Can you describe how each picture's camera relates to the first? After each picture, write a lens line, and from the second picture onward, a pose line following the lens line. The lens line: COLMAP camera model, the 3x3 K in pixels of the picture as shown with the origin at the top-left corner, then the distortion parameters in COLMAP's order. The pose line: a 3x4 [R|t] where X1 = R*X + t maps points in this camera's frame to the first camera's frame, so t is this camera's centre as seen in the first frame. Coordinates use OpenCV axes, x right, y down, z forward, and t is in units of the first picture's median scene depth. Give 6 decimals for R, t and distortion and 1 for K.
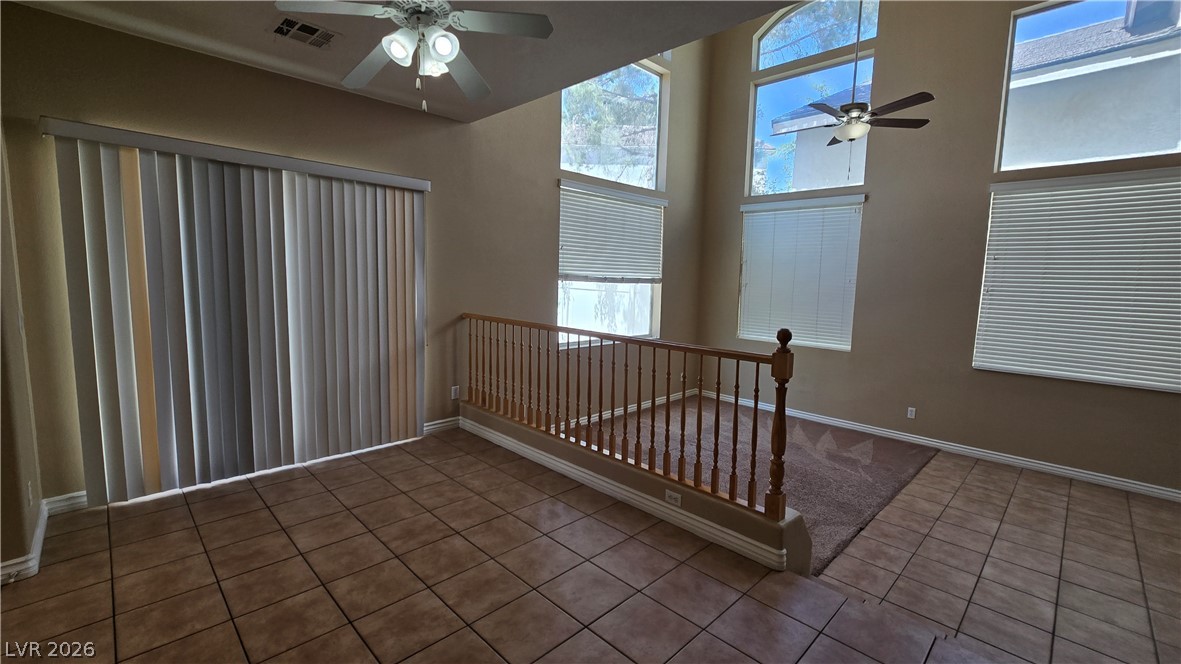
lens RADIAL K [[495.7, 0, 594.4], [0, 495.7, 329.4], [0, 0, 1]] dist [0.003334, 0.000149]
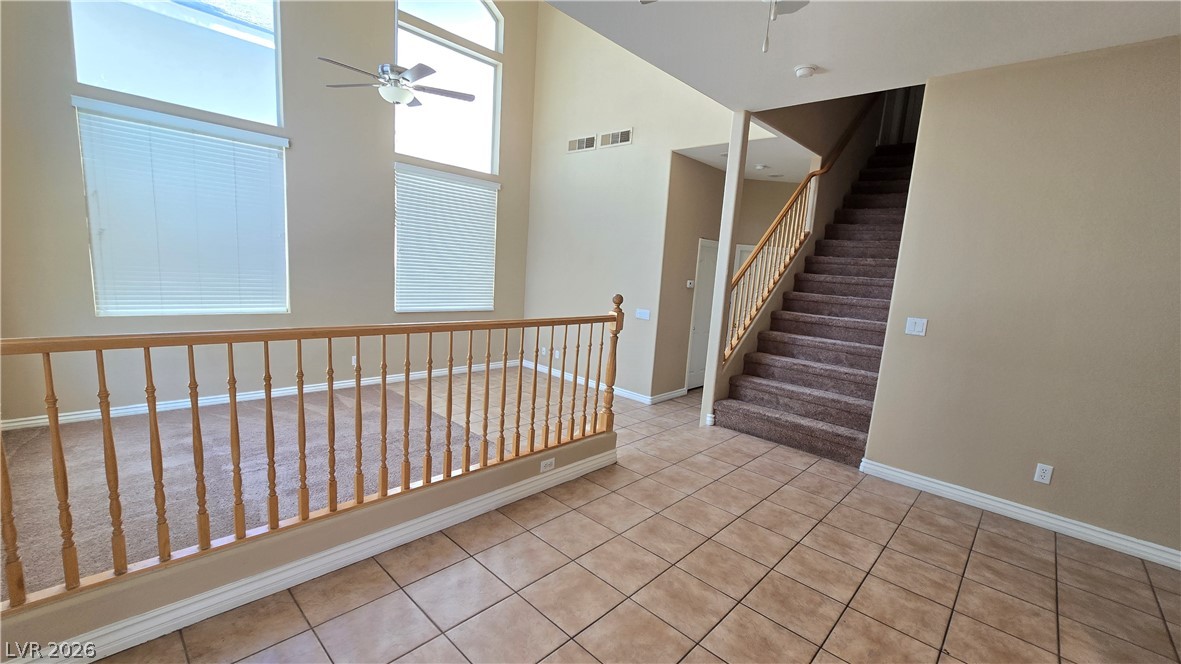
lens RADIAL K [[484.1, 0, 595.1], [0, 484.1, 341.0], [0, 0, 1]] dist [-0.002481, -0.000530]
pose [[-0.025670, -0.185246, 0.982357, -0.559587], [0.035302, 0.981900, 0.186082, -0.072940], [-0.999047, 0.039456, -0.018666, 0.633488]]
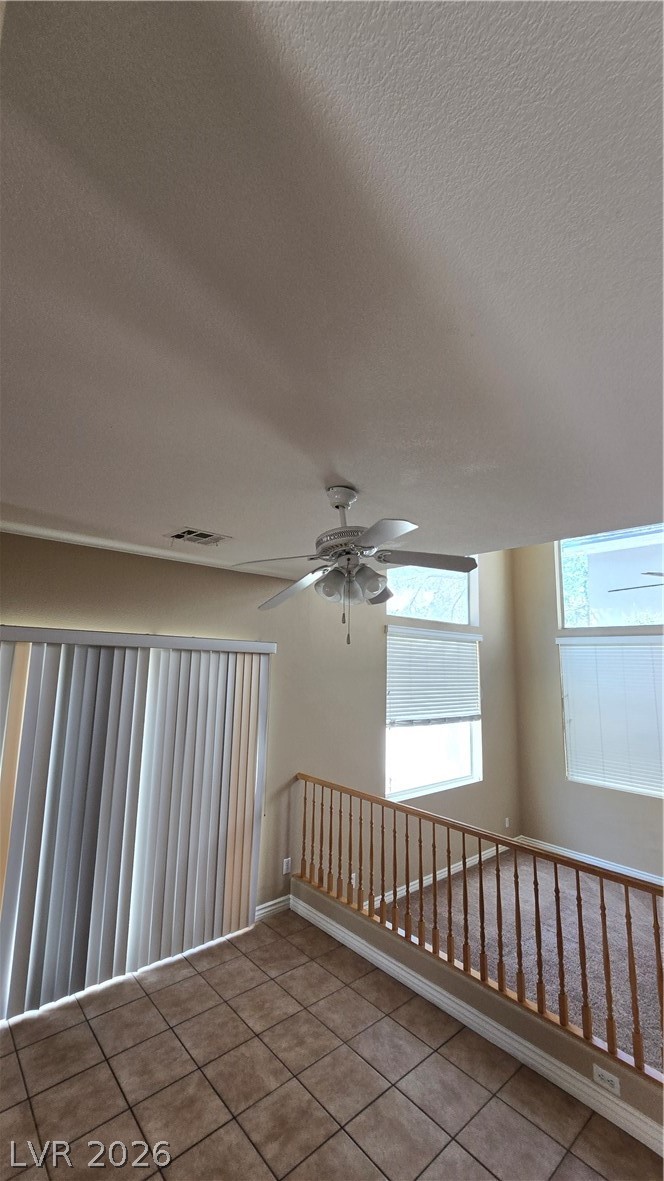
lens RADIAL K [[482.2, 0, 323.7], [0, 482.2, 593.2], [0, 0, 1]] dist [-0.000633, -0.000048]
pose [[0.997453, -0.008047, -0.070868, -0.158803], [-0.010160, 0.967453, -0.252849, -0.144940], [0.070596, 0.252925, 0.964907, 0.024853]]
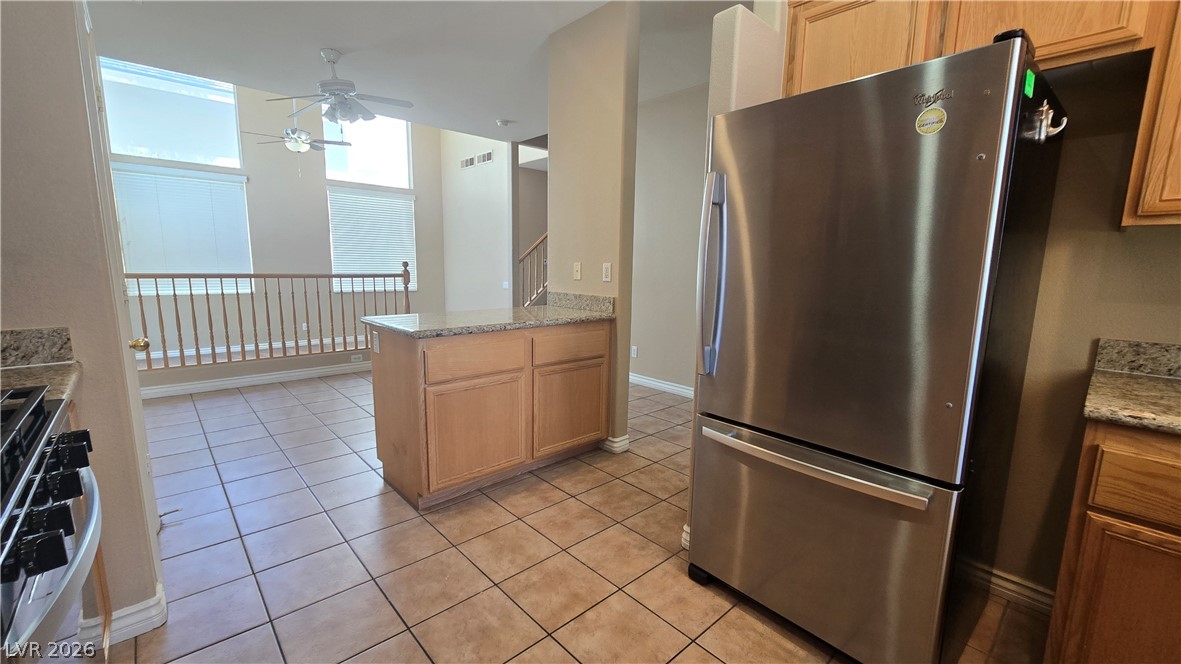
lens RADIAL K [[484.2, 0, 598.5], [0, 484.2, 336.3], [0, 0, 1]] dist [-0.003651, -0.000261]
pose [[0.037755, -0.178284, 0.983255, -1.096763], [0.088119, 0.980717, 0.174440, 0.017221], [-0.995394, 0.080058, 0.052737, -0.002190]]
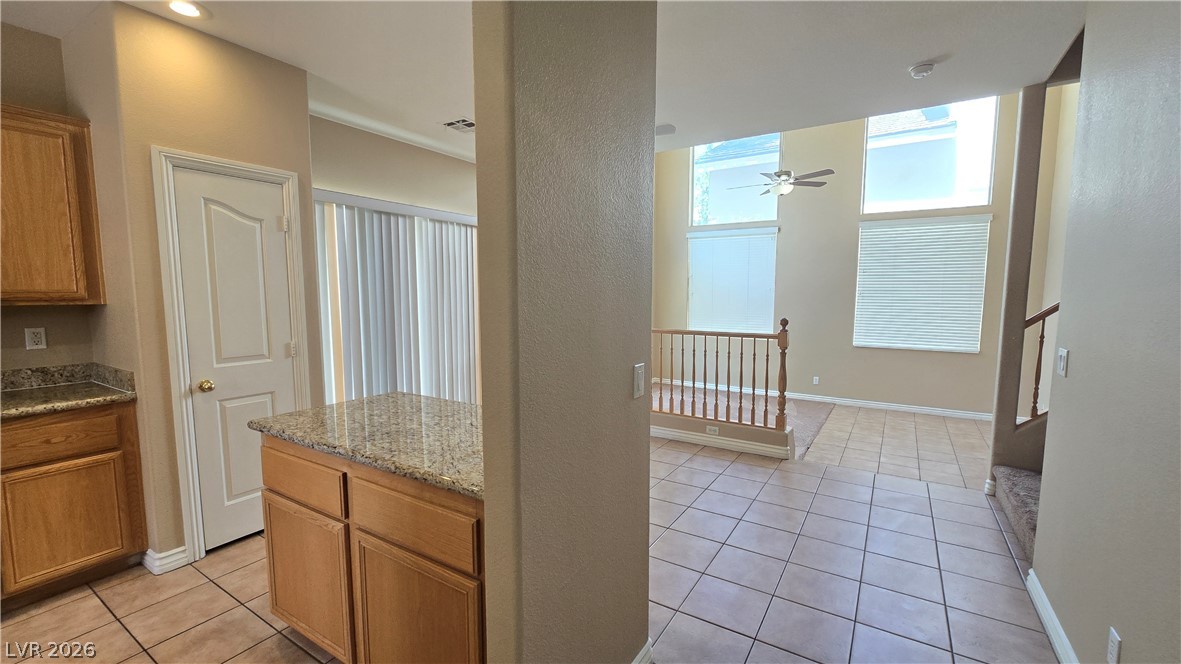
lens RADIAL K [[482.2, 0, 591.8], [0, 482.2, 337.3], [0, 0, 1]] dist [-0.000633, -0.000048]
pose [[0.976565, -0.044735, 0.210523, -0.363285], [0.046335, 0.998922, -0.002667, 0.023140], [-0.210177, 0.012359, 0.977585, -0.289279]]
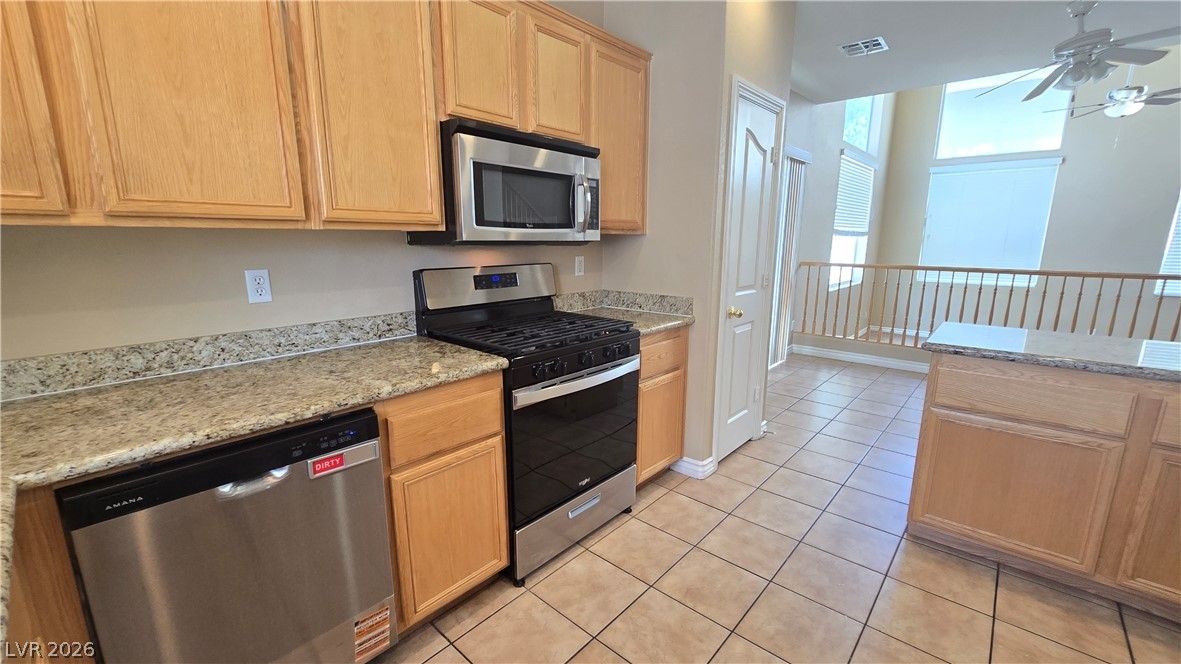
lens RADIAL K [[486.1, 0, 574.6], [0, 486.1, 342.6], [0, 0, 1]] dist [-0.001095, -0.000117]
pose [[0.998750, -0.034549, 0.036114, -0.953161], [0.030744, 0.994404, 0.101076, 0.027122], [-0.039404, -0.099840, 0.994223, -0.237303]]
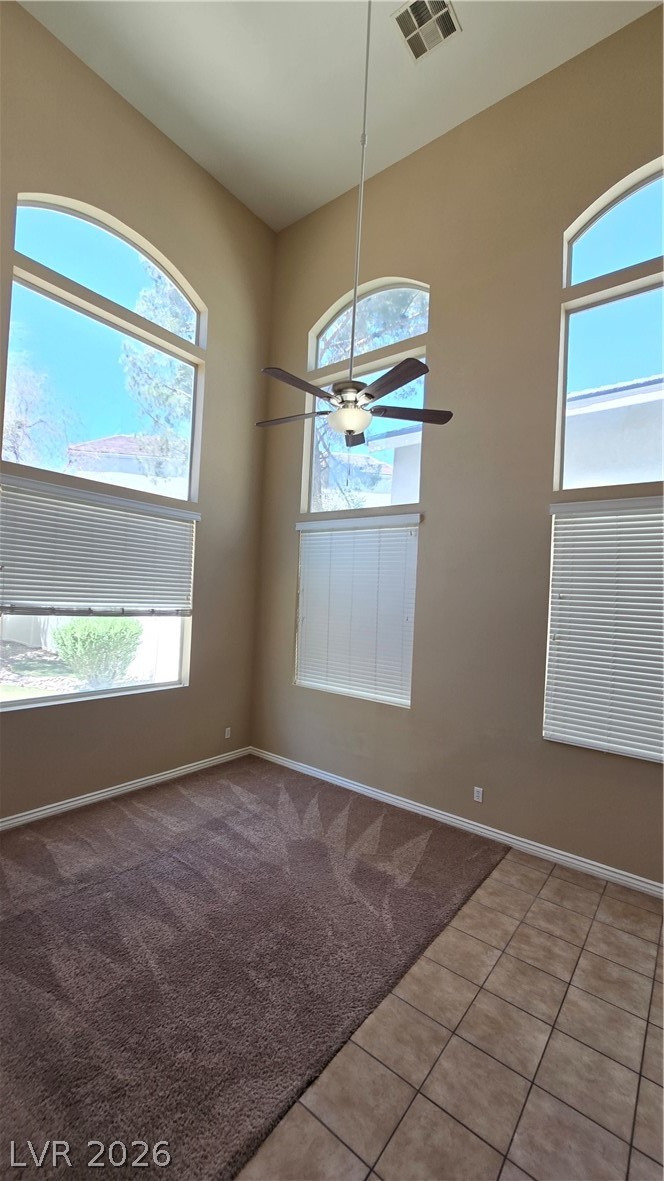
lens RADIAL K [[482.2, 0, 323.7], [0, 482.2, 593.2], [0, 0, 1]] dist [-0.000633, -0.000048]
pose [[0.993227, 0.022341, 0.114021, 0.406297], [-0.009331, 0.993508, -0.113382, -0.069417], [-0.115814, 0.111550, 0.986987, 0.341467]]
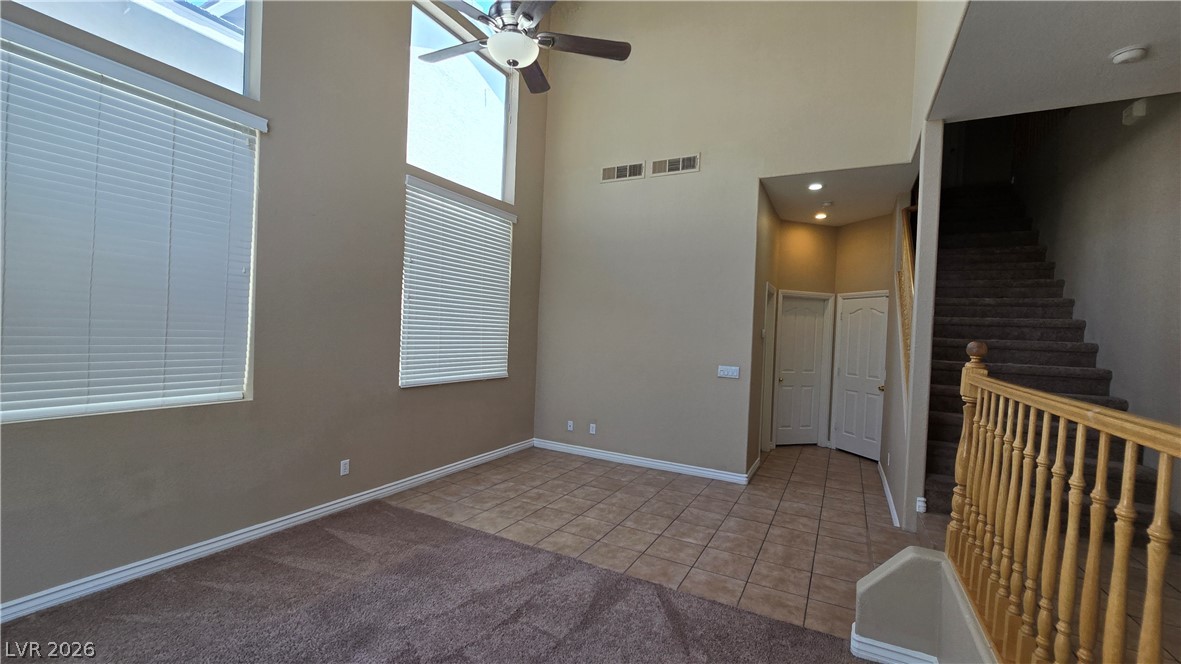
lens RADIAL K [[482.2, 0, 591.8], [0, 482.2, 337.3], [0, 0, 1]] dist [-0.000633, -0.000048]
pose [[-0.293152, -0.054903, 0.954488, -0.142666], [0.050593, 0.996060, 0.072833, -0.062714], [-0.954726, 0.069642, -0.289219, 1.113366]]
